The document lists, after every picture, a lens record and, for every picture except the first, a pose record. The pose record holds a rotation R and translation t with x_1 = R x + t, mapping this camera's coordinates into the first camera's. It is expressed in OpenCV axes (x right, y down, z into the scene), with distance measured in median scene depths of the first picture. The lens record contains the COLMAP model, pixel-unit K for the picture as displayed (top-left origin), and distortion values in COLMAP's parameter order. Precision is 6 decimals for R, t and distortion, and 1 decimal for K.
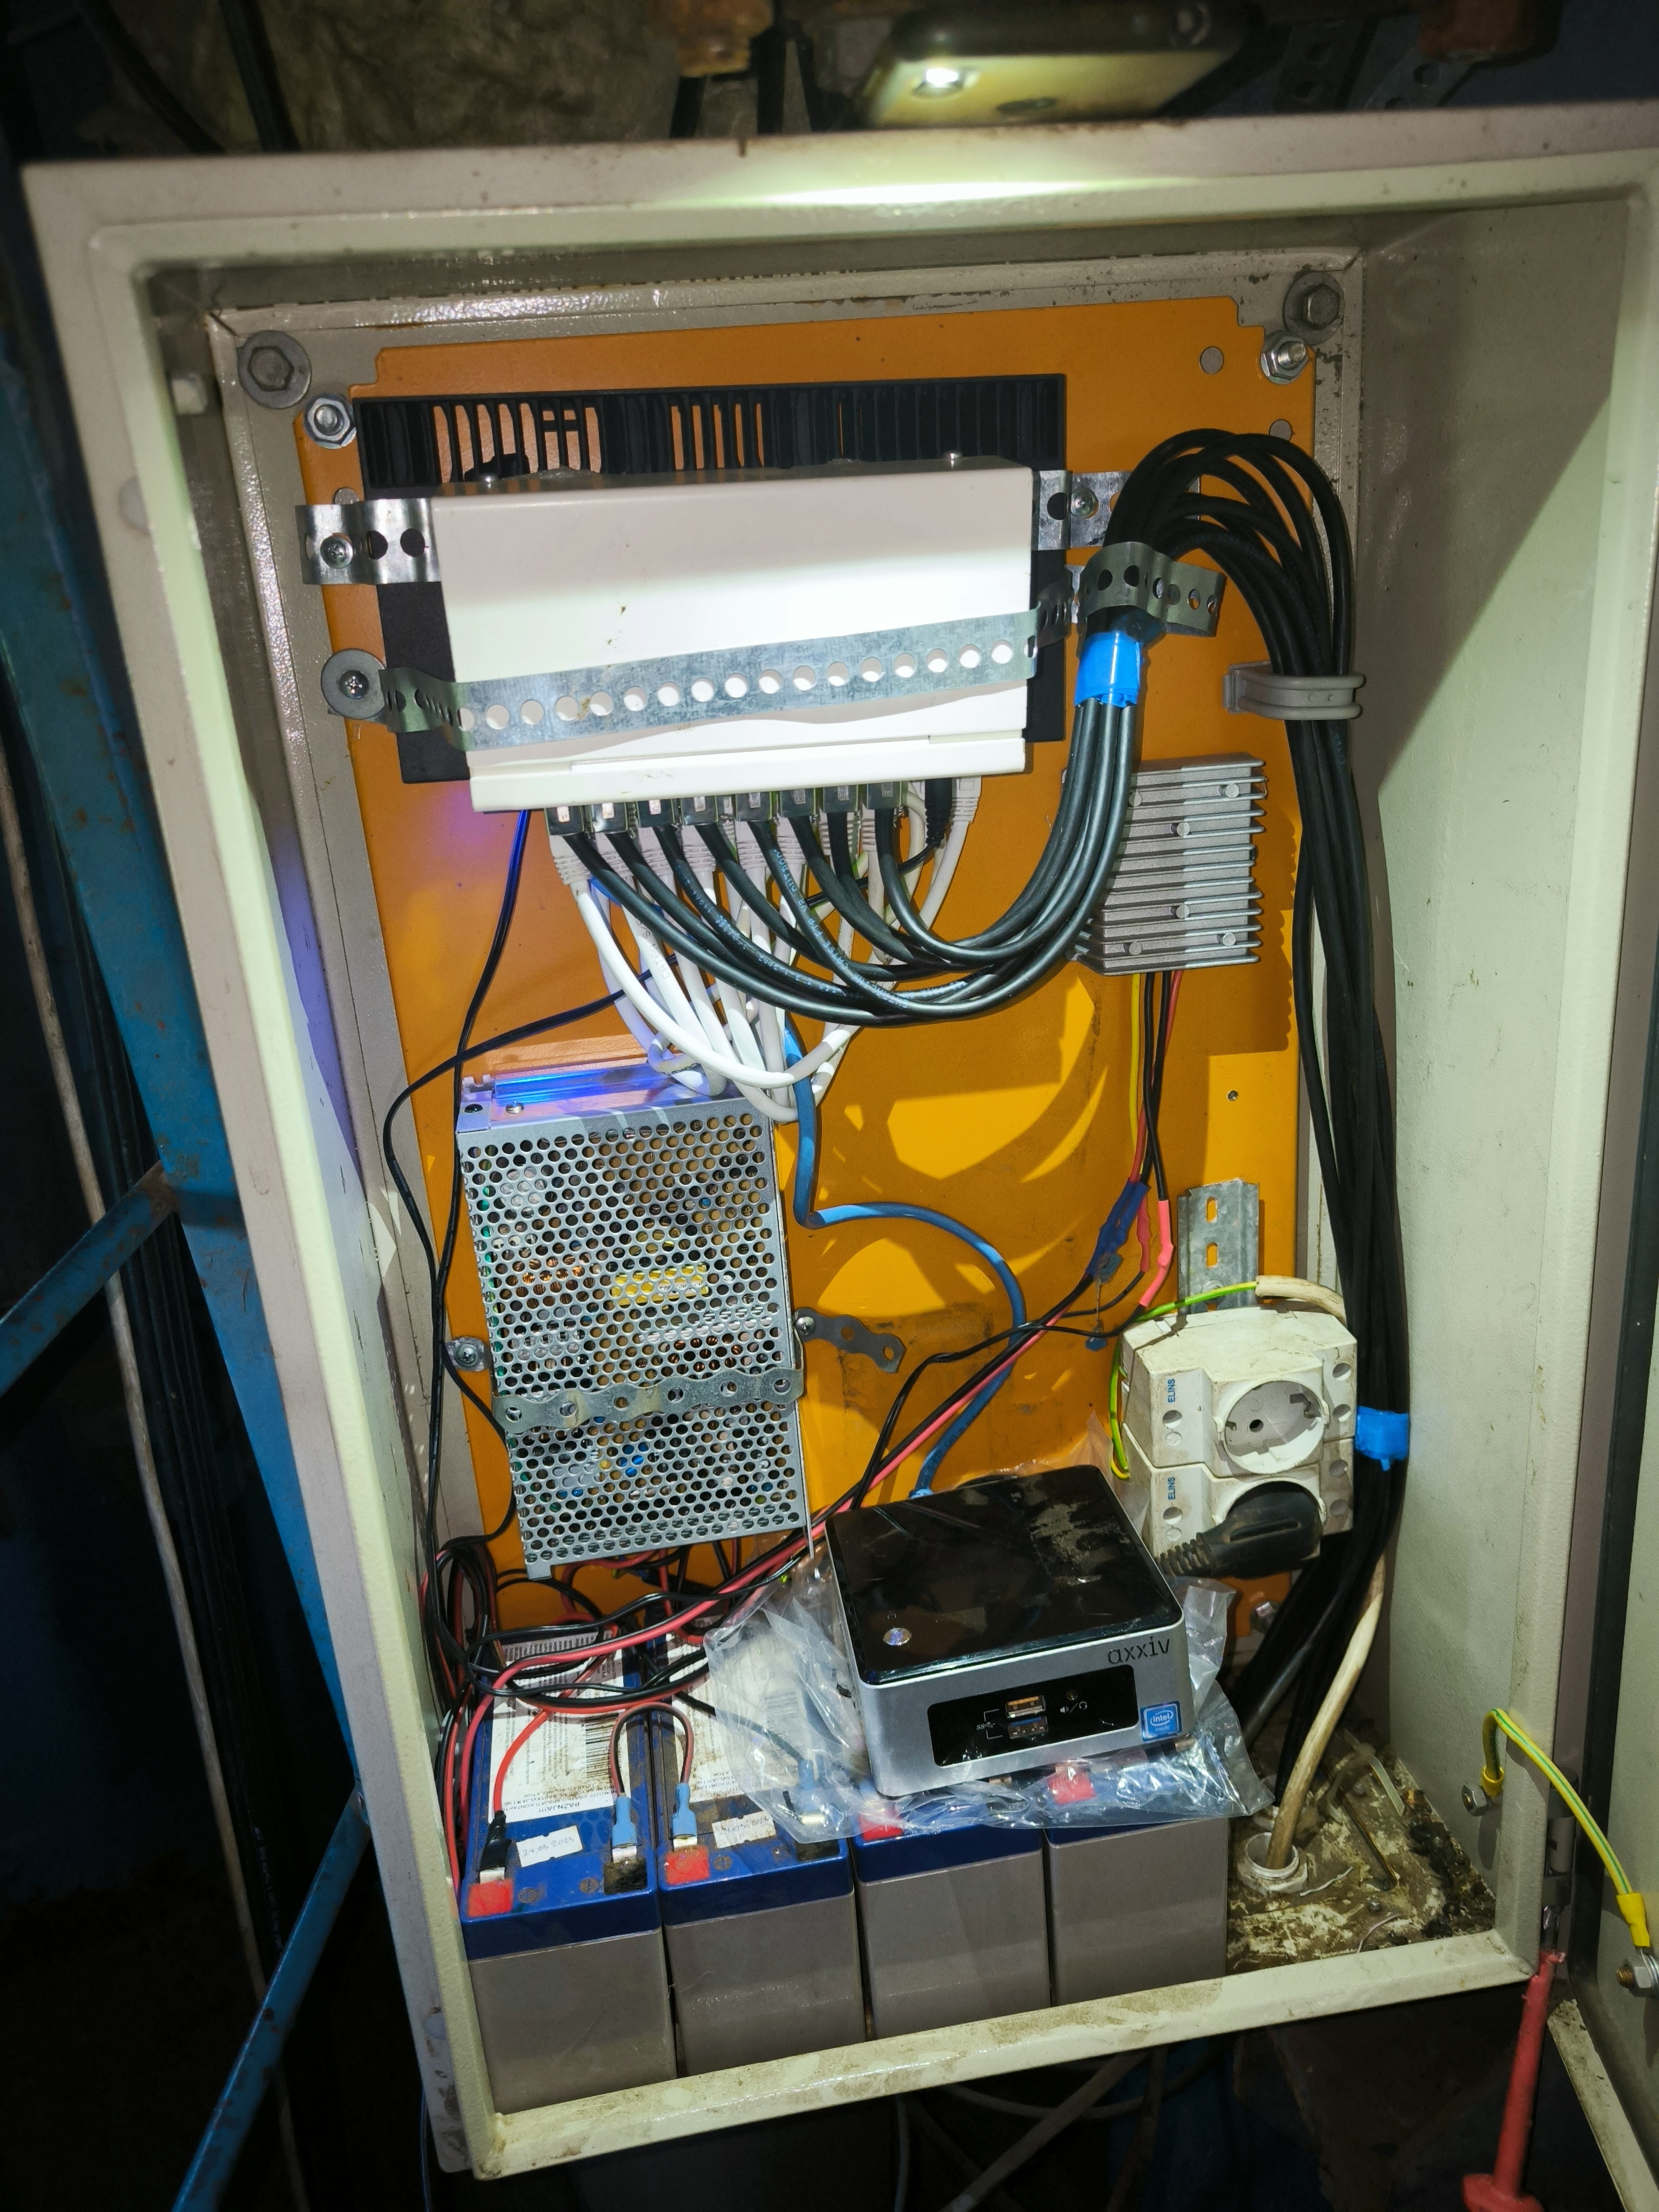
lens RADIAL K [[1552.8, 0, 842.2], [0, 1552.8, 1102.2], [0, 0, 1]] dist [0.001841, -0.007427]
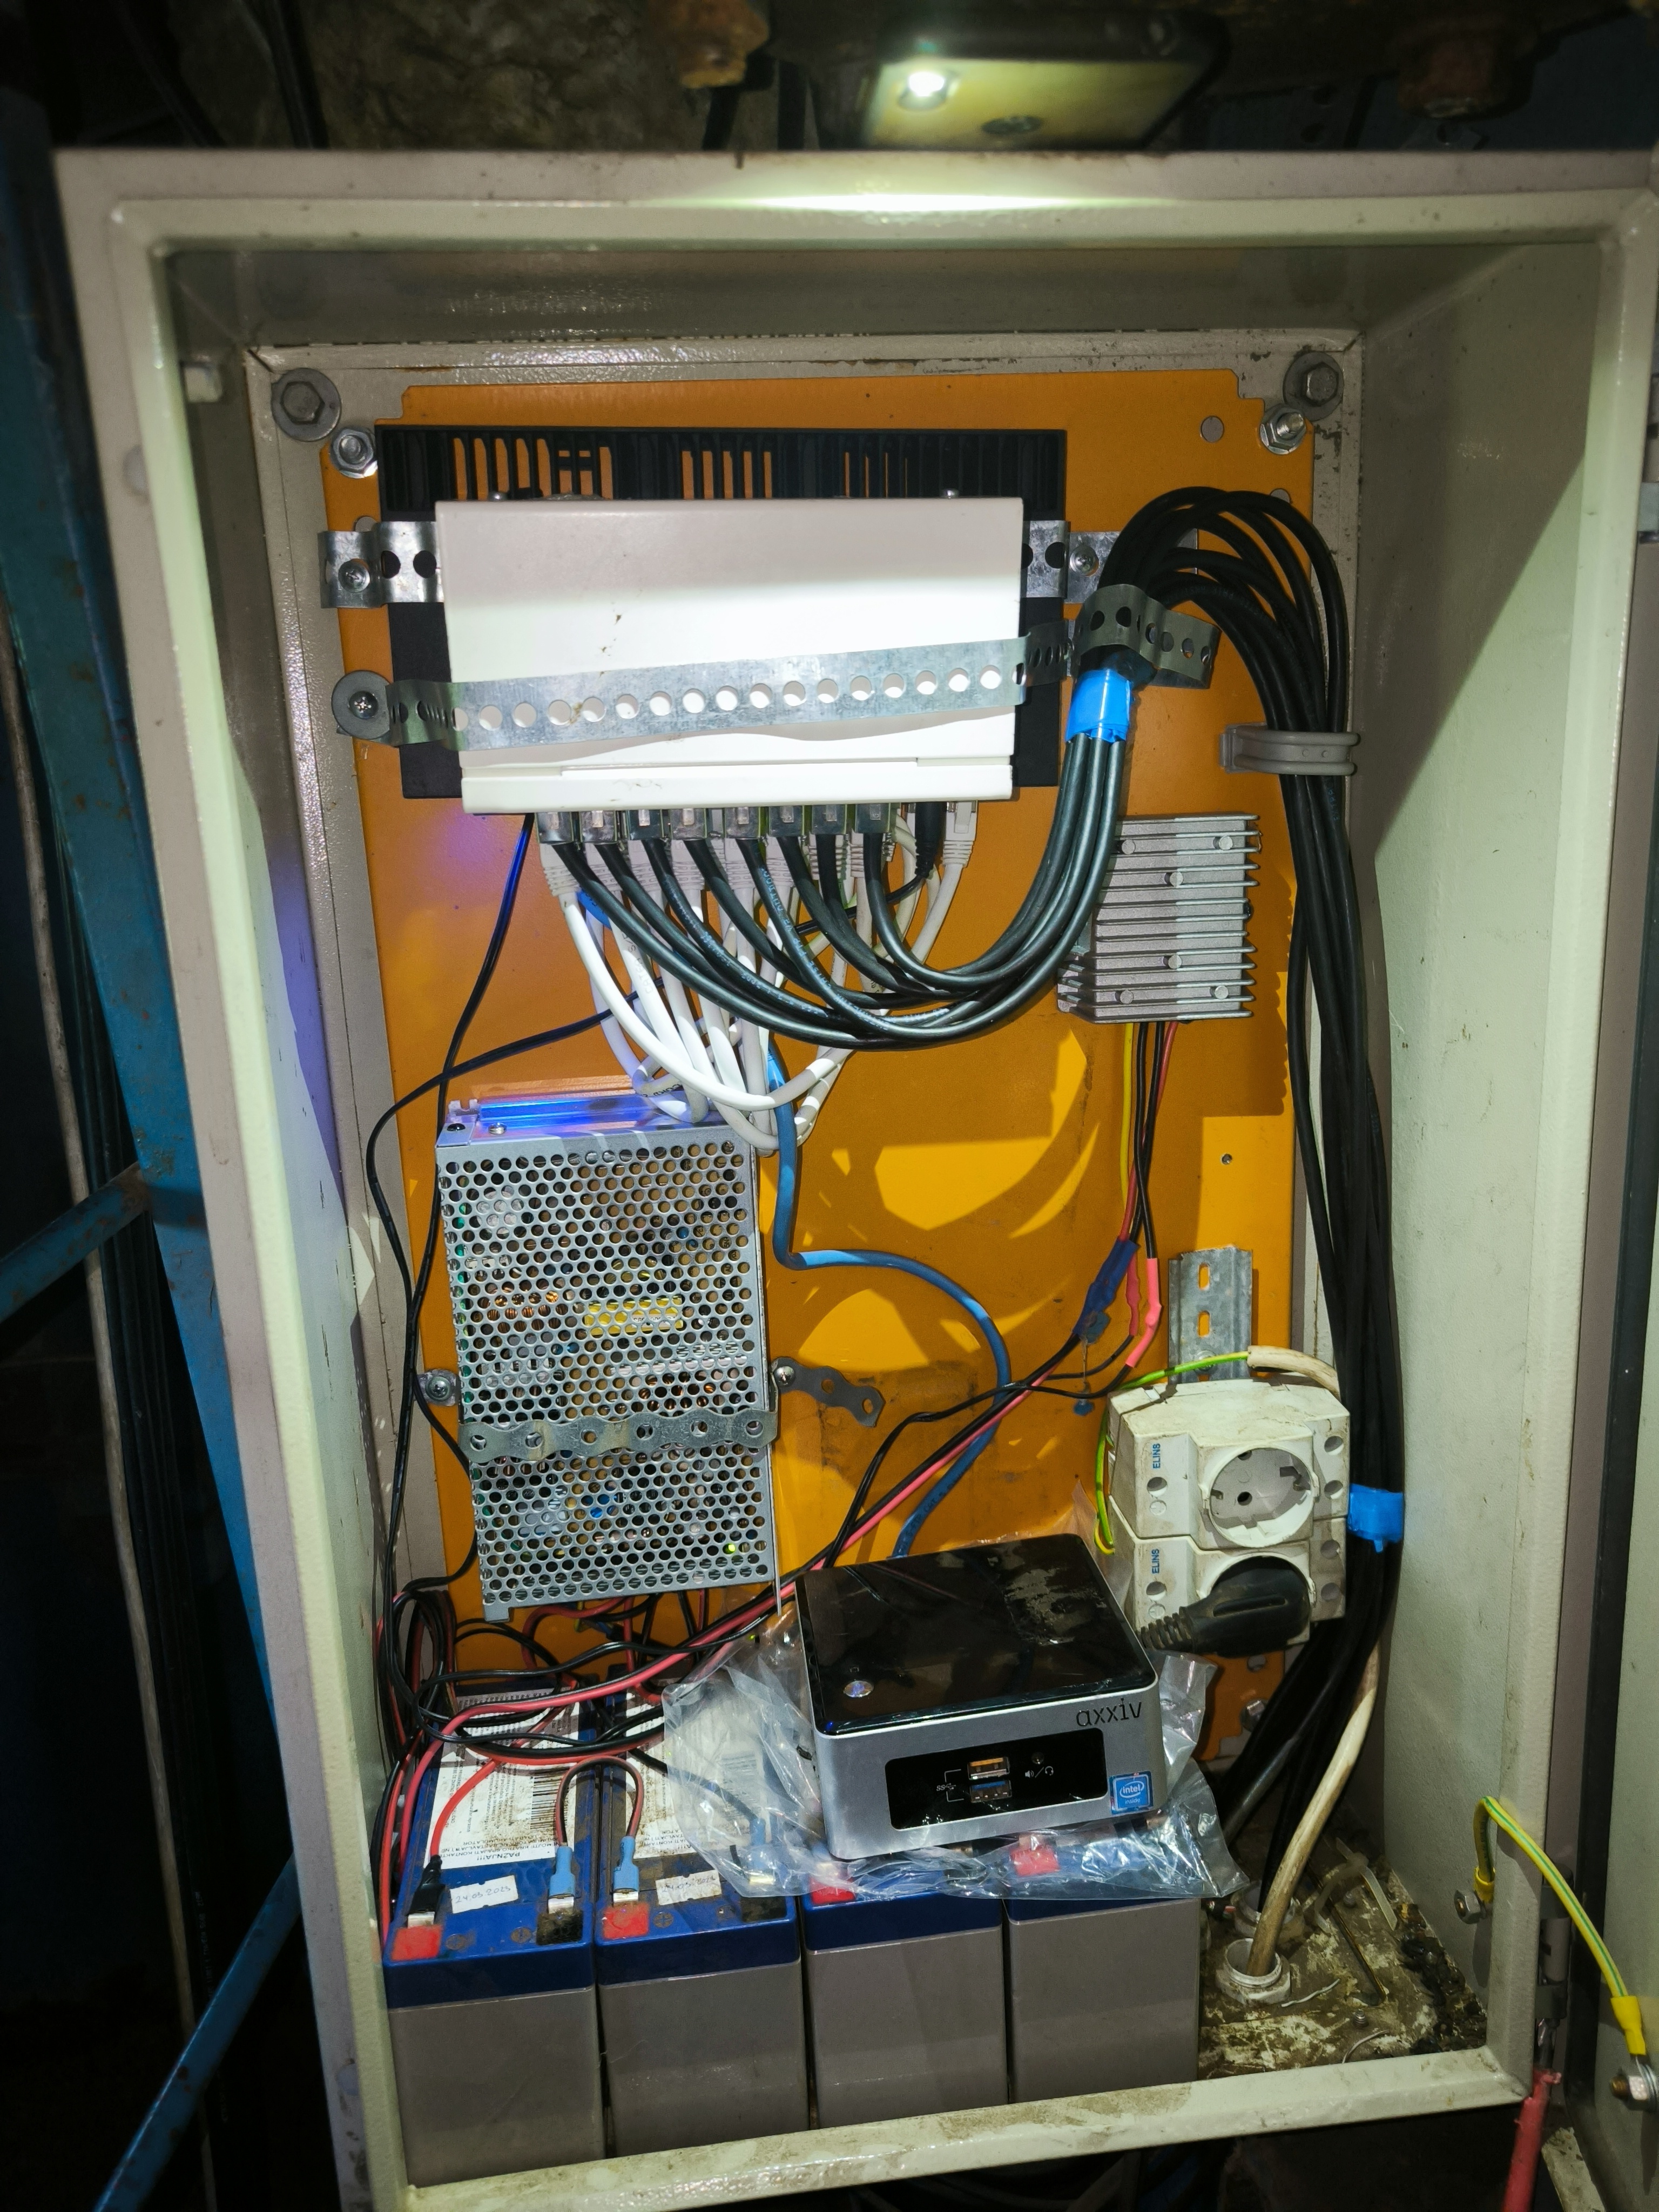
lens RADIAL K [[1552.8, 0, 838.5], [0, 1552.8, 1093.6], [0, 0, 1]] dist [0.001841, -0.007427]
pose [[0.999008, 0.037981, -0.023242, 0.031708], [-0.039924, 0.995161, -0.089782, 0.064307], [0.019719, 0.090620, 0.995690, 0.009415]]
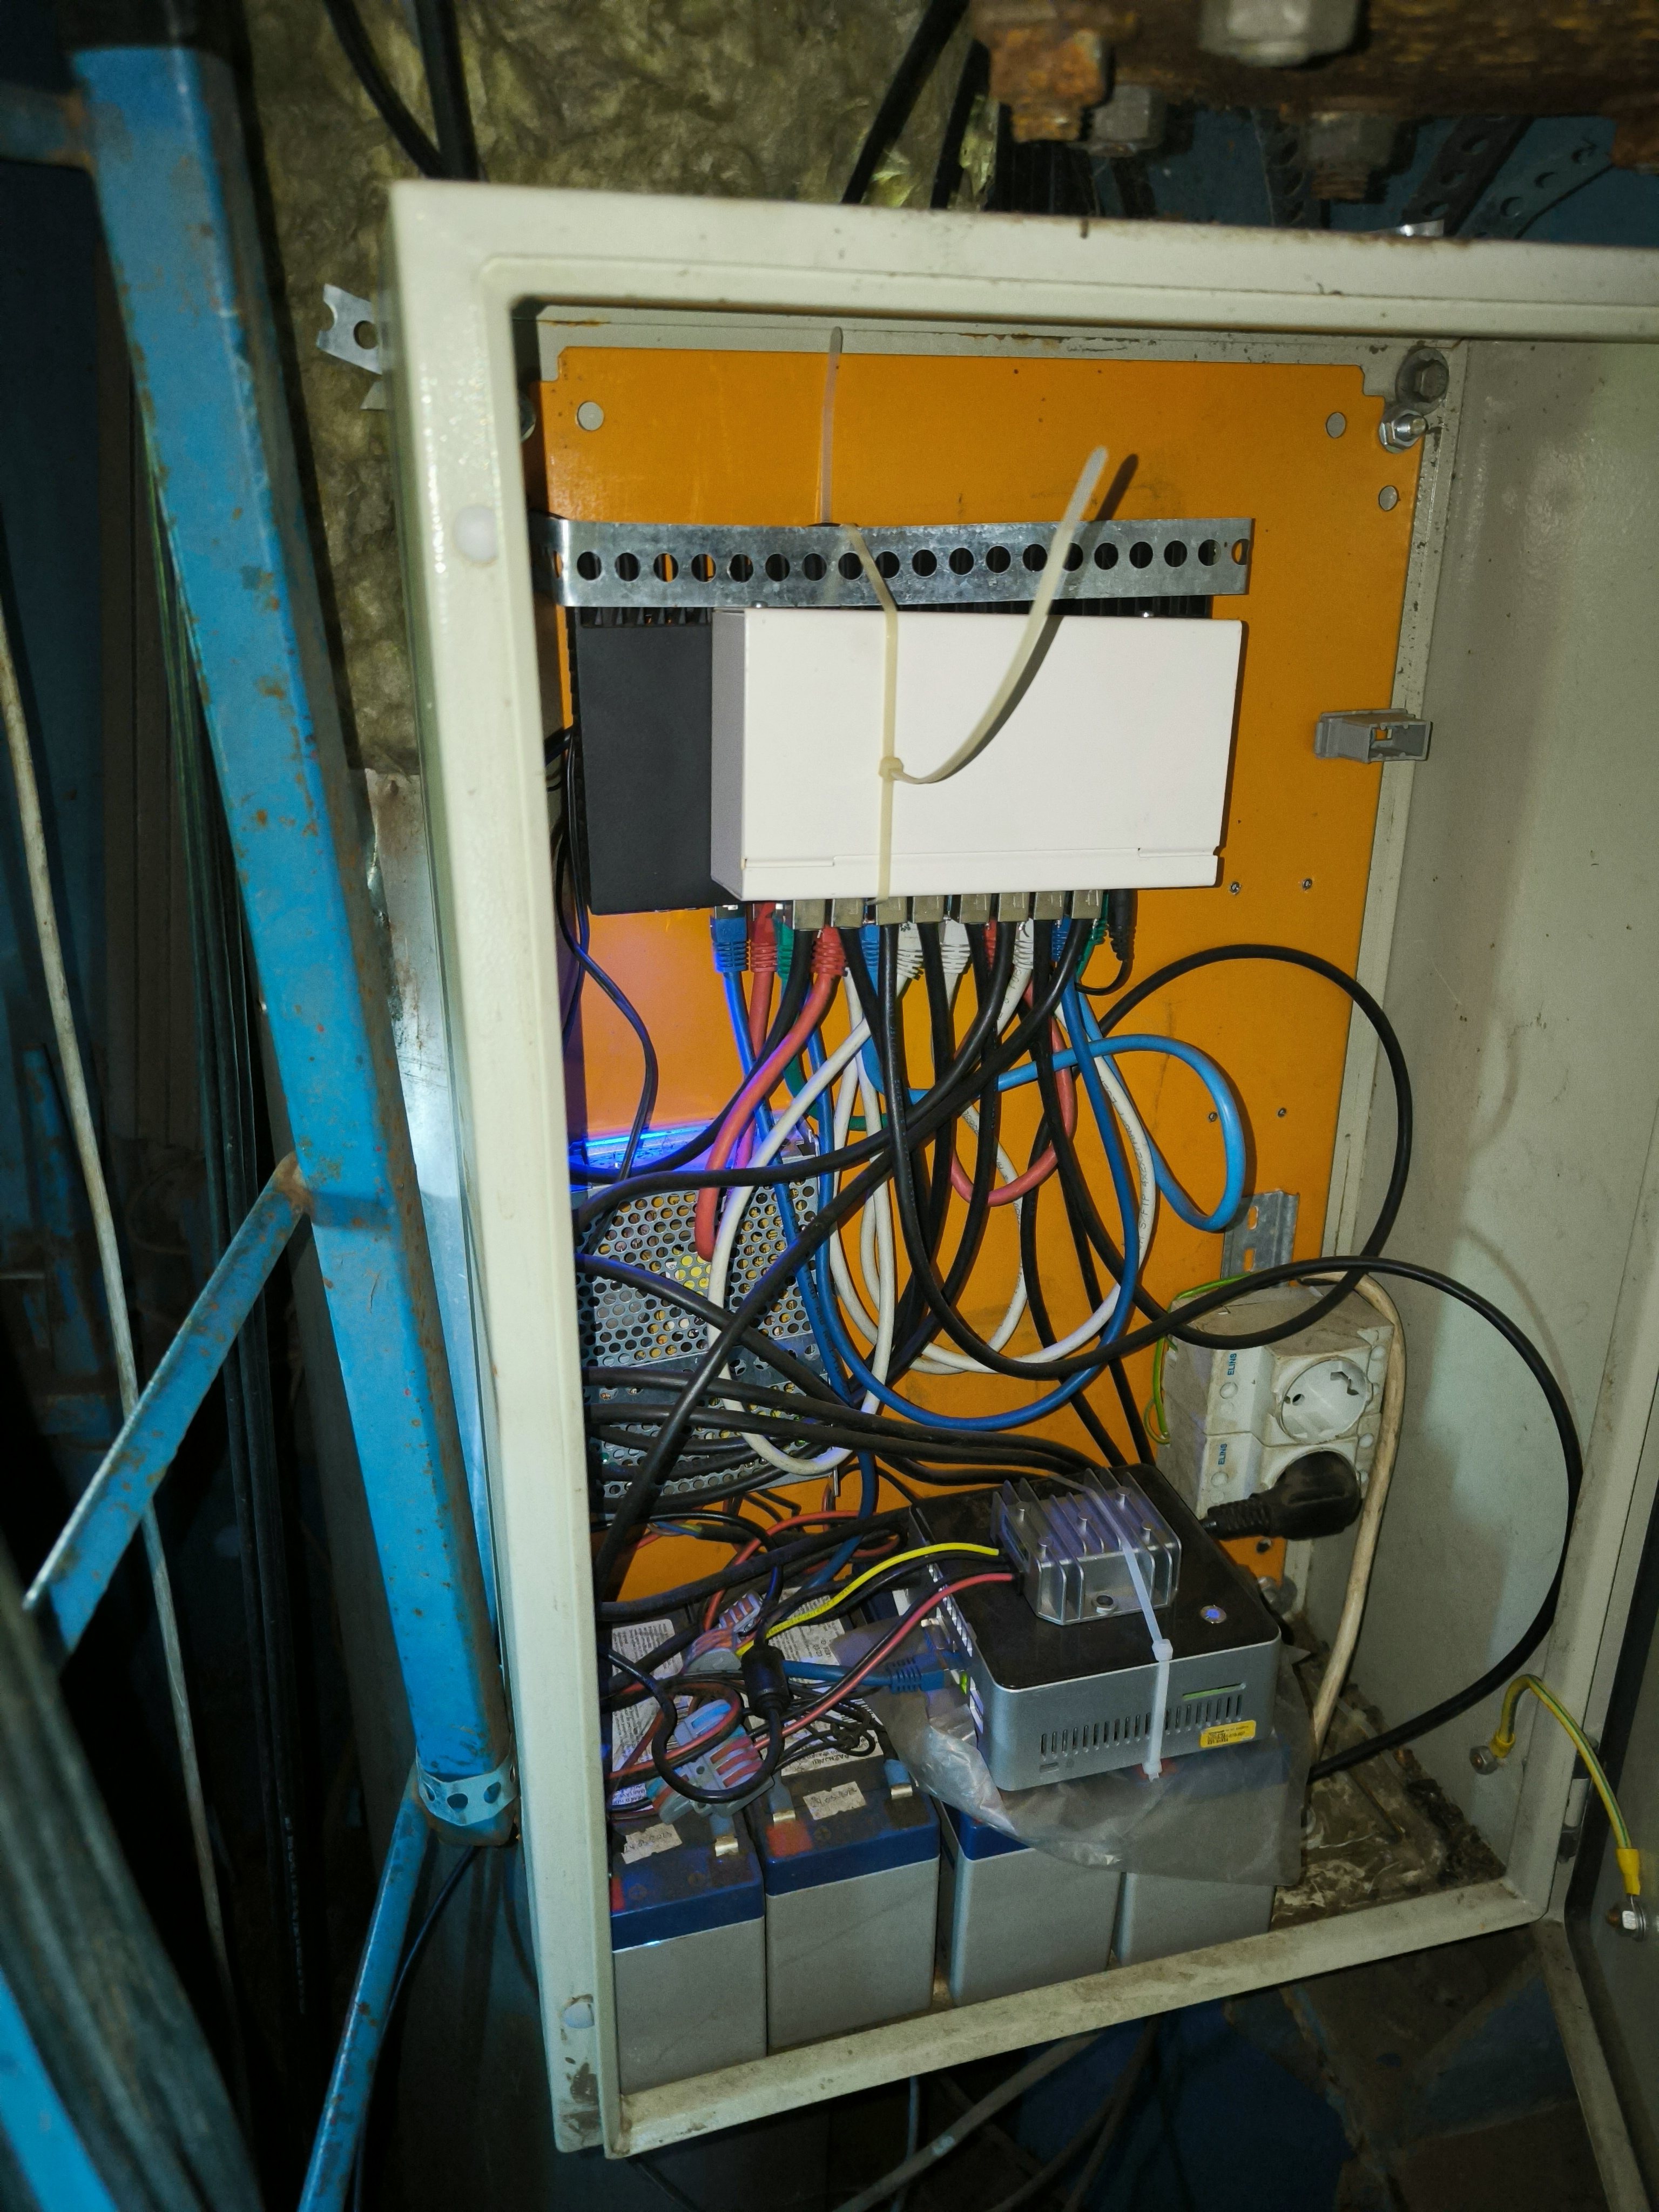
lens RADIAL K [[1552.8, 0, 832.6], [0, 1552.8, 1099.7], [0, 0, 1]] dist [0.001841, -0.007427]
pose [[0.992857, 0.020101, 0.117608, -0.203395], [-0.023000, 0.999463, 0.023344, -0.031119], [-0.117076, -0.025882, 0.992786, -0.017731]]
